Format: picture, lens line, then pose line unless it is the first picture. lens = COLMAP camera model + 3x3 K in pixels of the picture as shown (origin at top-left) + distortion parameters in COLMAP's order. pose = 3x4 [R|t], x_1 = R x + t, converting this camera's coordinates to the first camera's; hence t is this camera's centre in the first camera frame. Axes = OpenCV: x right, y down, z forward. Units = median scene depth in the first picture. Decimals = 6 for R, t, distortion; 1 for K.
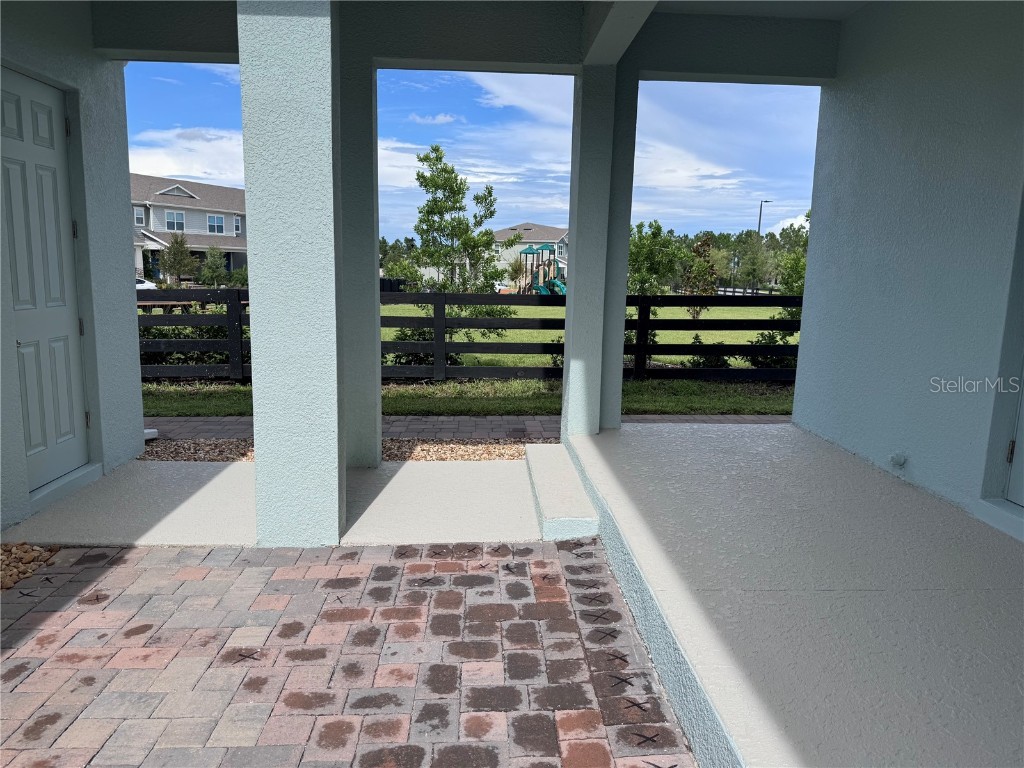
lens RADIAL K [[715.0, 0, 512.0], [0, 715.0, 384.0], [0, 0, 1]] dist [0.004583, -0.064739]
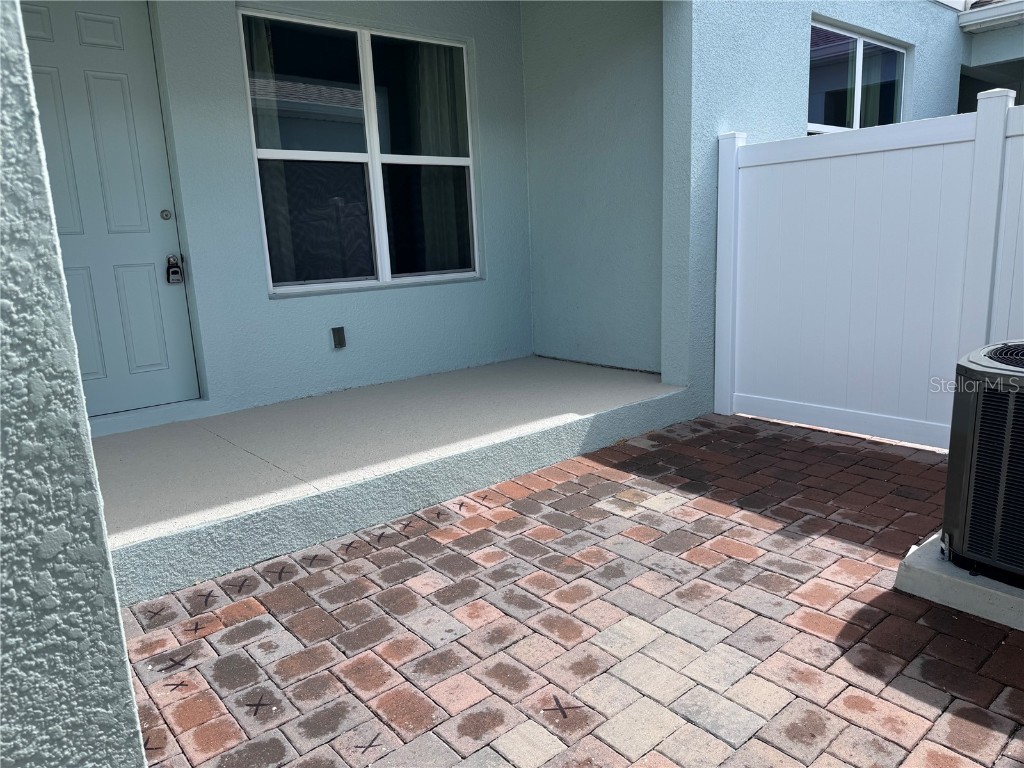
lens RADIAL K [[715.0, 0, 512.0], [0, 715.0, 384.0], [0, 0, 1]] dist [0.004583, -0.064739]
pose [[-0.613766, -0.161088, 0.772879, -0.805809], [0.160744, 0.932958, 0.322104, -0.182217], [-0.772951, 0.321932, -0.546724, 1.240347]]
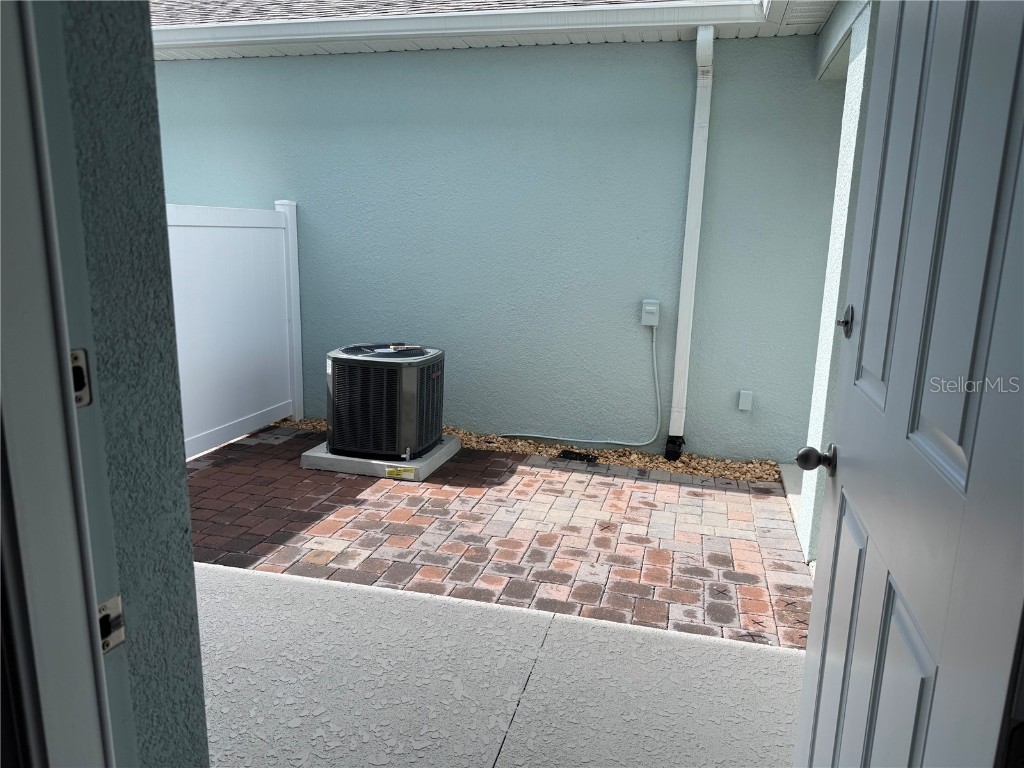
lens RADIAL K [[715.0, 0, 512.0], [0, 715.0, 384.0], [0, 0, 1]] dist [0.004583, -0.064739]
pose [[-0.298180, 0.166064, -0.939953, 1.037388], [-0.186432, 0.955651, 0.227979, -0.224728], [0.936126, 0.243216, -0.253997, 1.039557]]
